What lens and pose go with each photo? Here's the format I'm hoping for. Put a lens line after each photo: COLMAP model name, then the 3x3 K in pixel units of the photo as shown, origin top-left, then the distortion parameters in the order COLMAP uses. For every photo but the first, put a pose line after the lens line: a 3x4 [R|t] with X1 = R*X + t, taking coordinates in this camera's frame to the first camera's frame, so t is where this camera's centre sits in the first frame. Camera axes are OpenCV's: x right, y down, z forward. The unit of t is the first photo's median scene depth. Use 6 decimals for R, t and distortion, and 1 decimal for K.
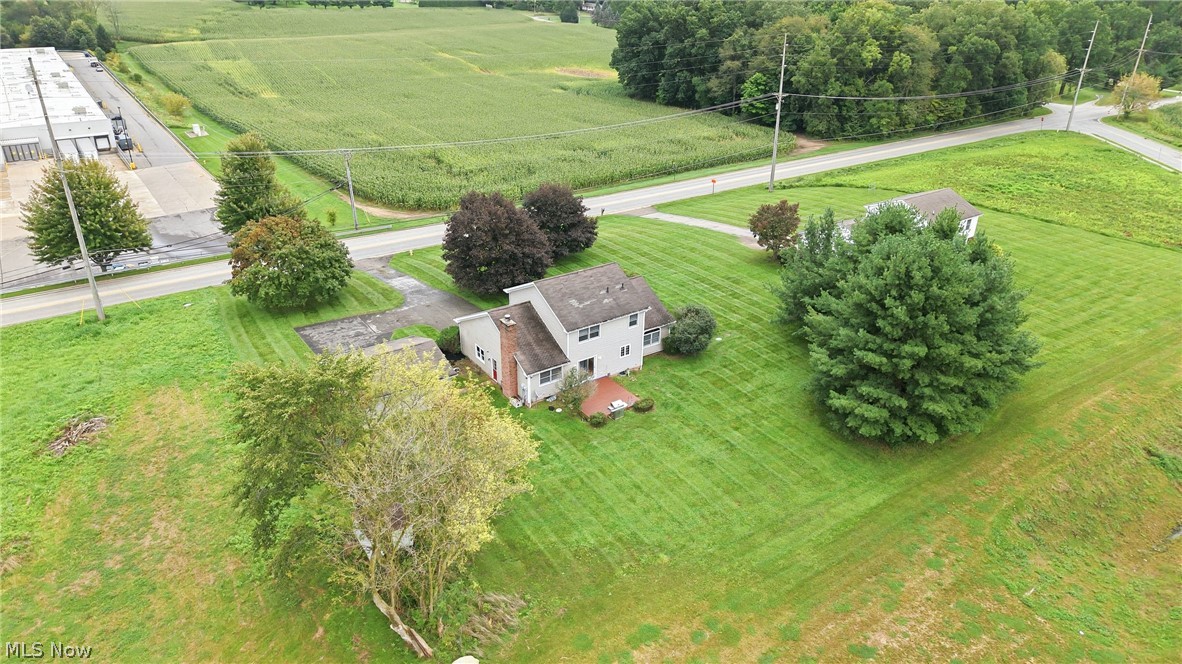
lens RADIAL K [[791.3, 0, 591.0], [0, 791.3, 332.0], [0, 0, 1]] dist [0.064907, -0.096914]
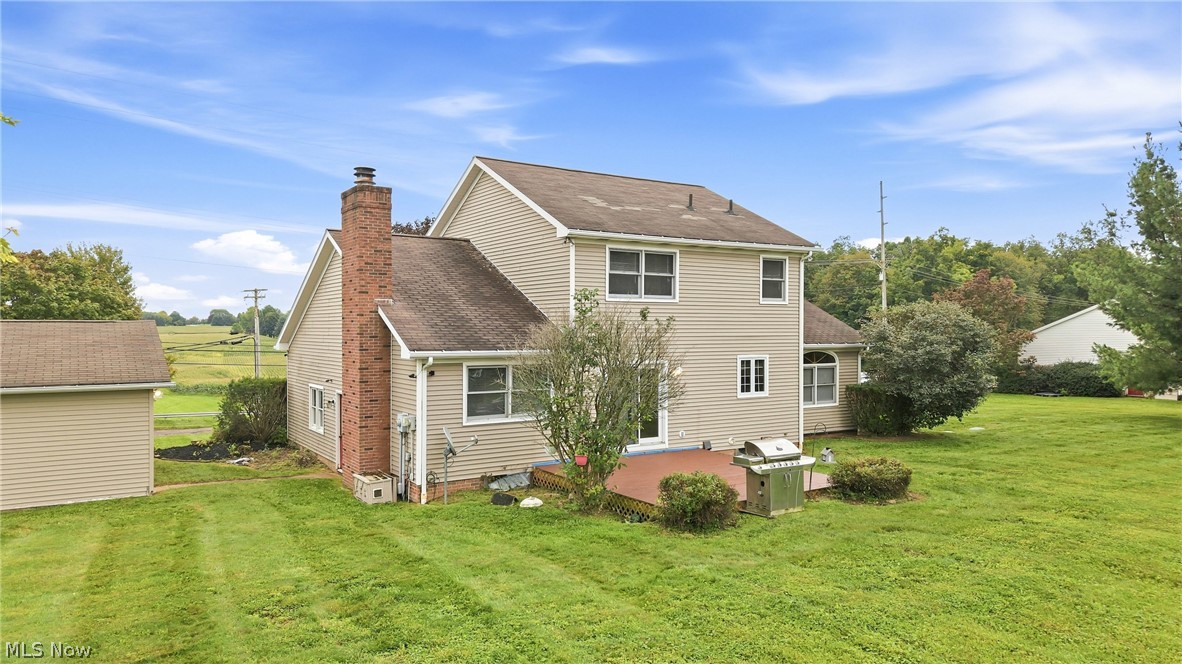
lens RADIAL K [[791.3, 0, 591.0], [0, 791.3, 332.0], [0, 0, 1]] dist [0.064907, -0.096914]
pose [[0.999292, -0.016241, -0.033945, -0.011869], [-0.000070, 0.901266, -0.433266, 0.151228], [0.037630, 0.432961, 0.900627, 0.716042]]
